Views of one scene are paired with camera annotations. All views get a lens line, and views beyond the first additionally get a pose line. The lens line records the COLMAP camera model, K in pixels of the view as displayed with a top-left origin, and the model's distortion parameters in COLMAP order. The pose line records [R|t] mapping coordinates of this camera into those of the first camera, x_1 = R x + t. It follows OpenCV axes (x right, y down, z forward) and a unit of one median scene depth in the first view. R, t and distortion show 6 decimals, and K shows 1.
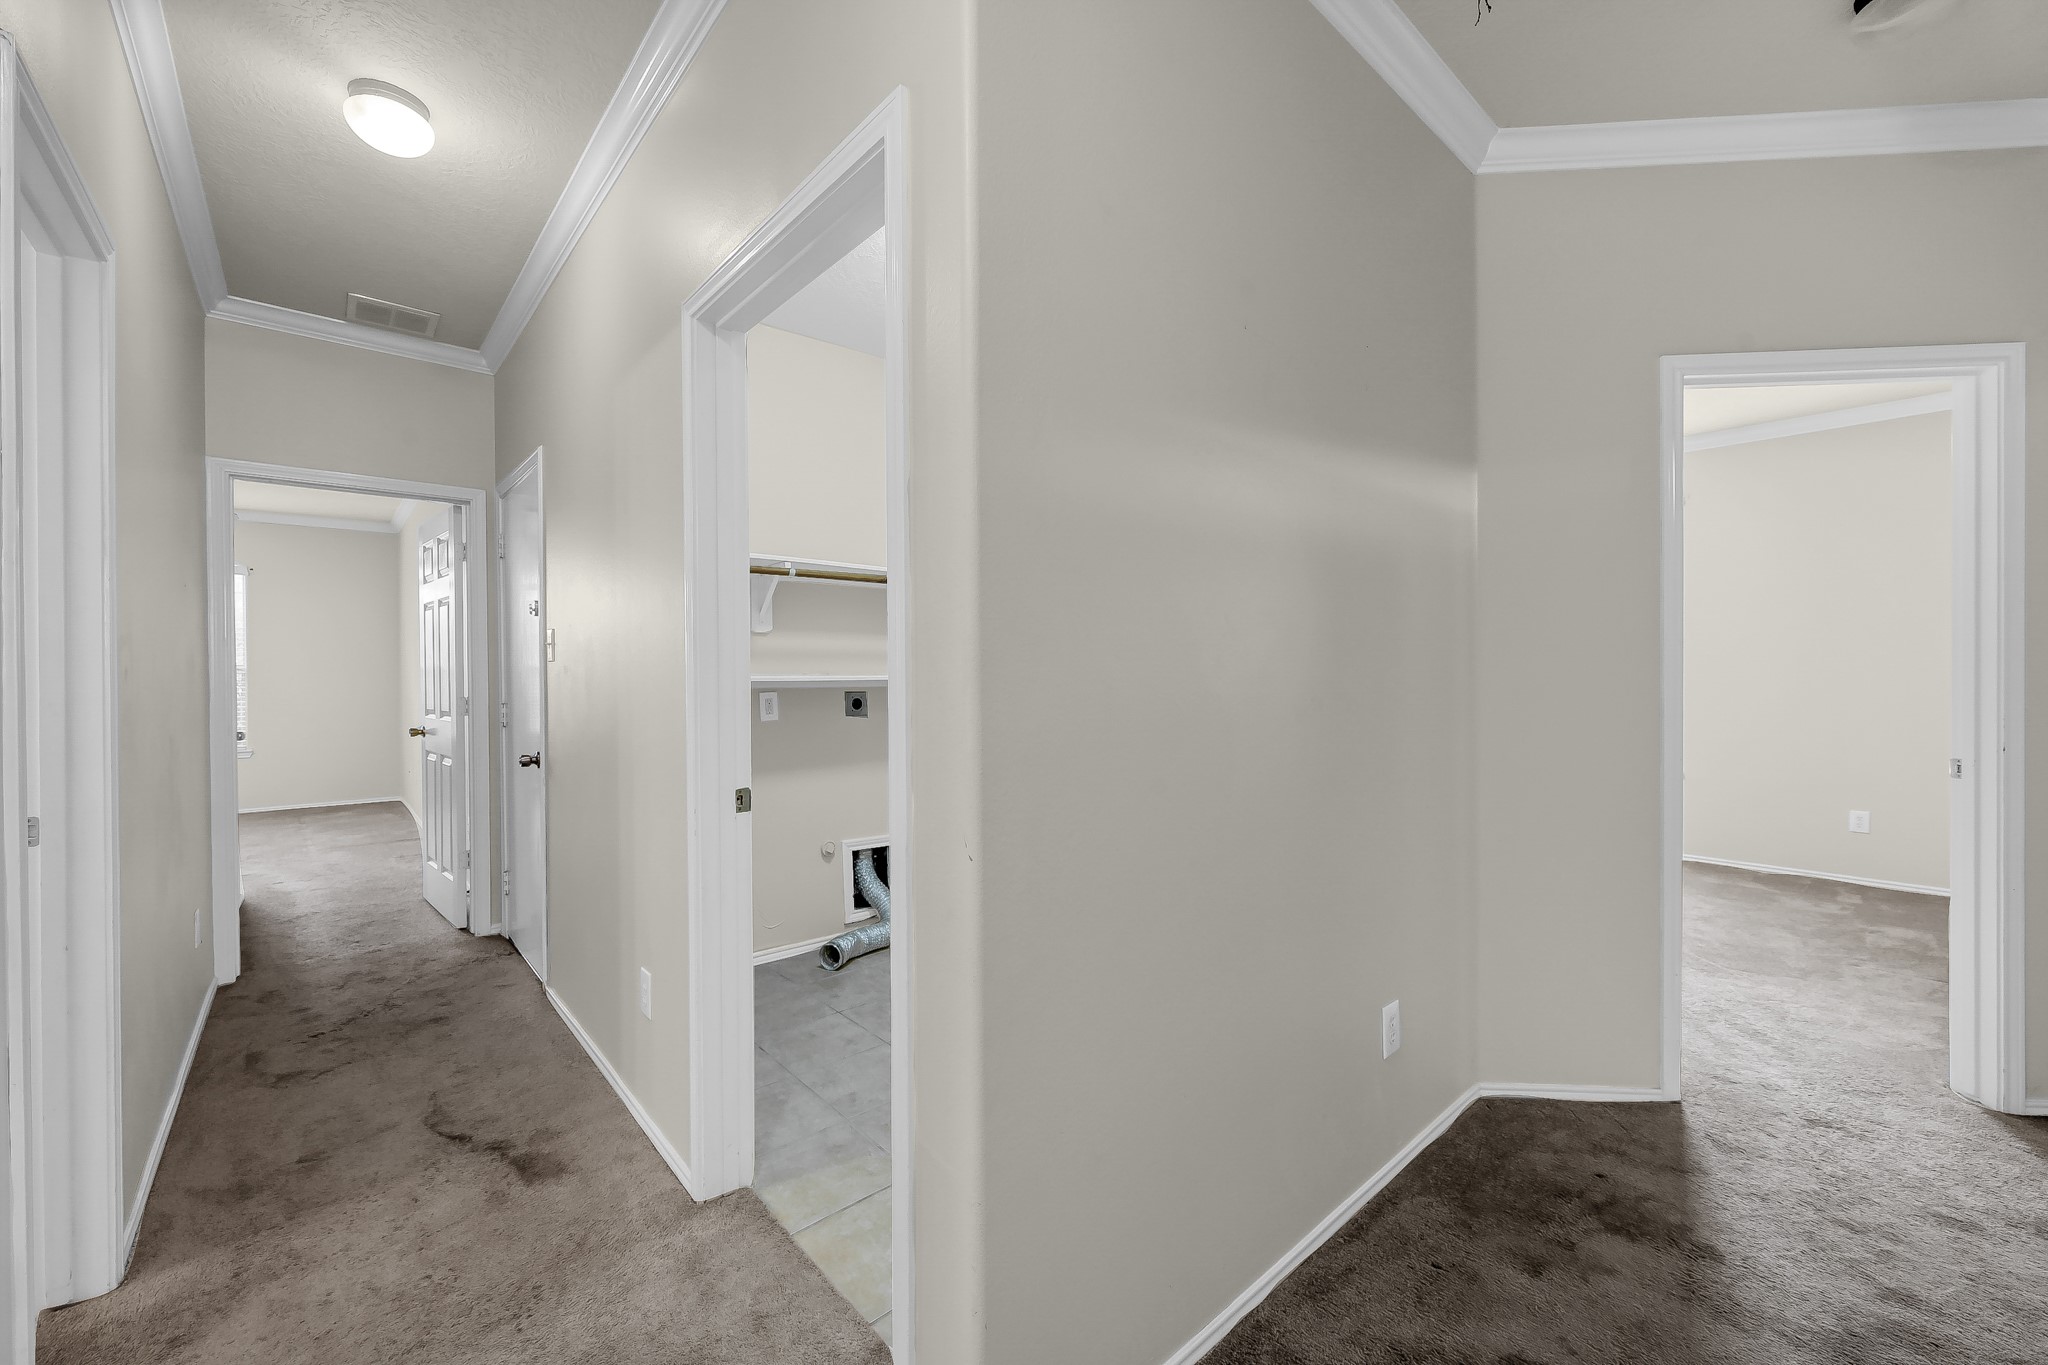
lens RADIAL K [[809.1, 0, 1009.1], [0, 809.1, 681.9], [0, 0, 1]] dist [-0.006942, 0.000523]
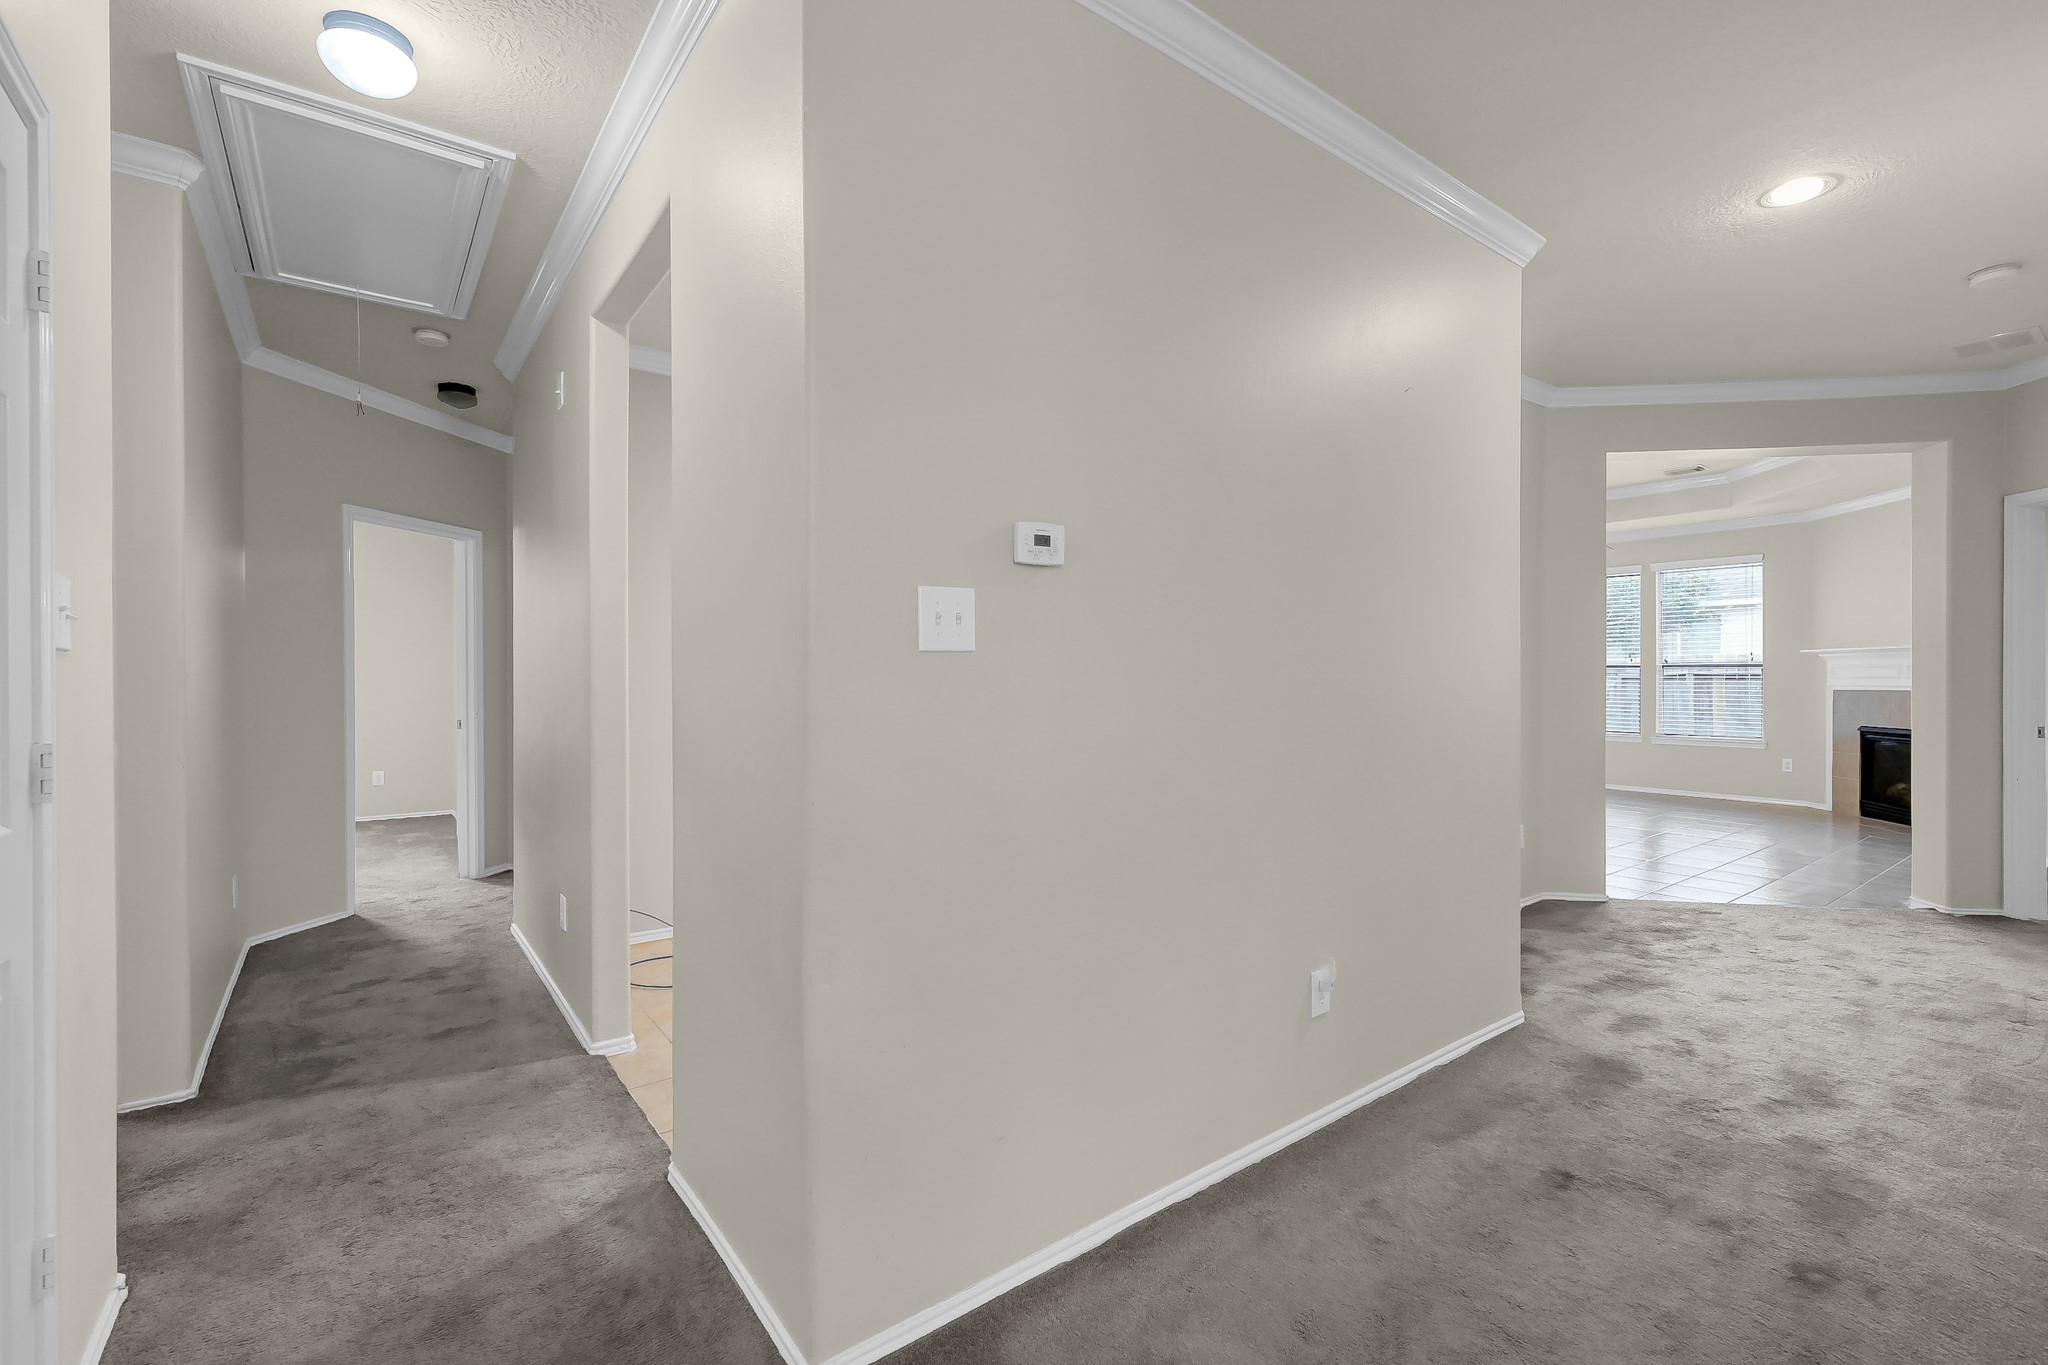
lens RADIAL K [[887.1, 0, 1019.1], [0, 887.1, 683.1], [0, 0, 1]] dist [0.000224, -0.000914]
pose [[0.066339, -0.000174, 0.997797, -0.655779], [0.009605, 0.999954, -0.000464, 0.009406], [-0.997751, 0.009615, 0.066338, -0.391553]]
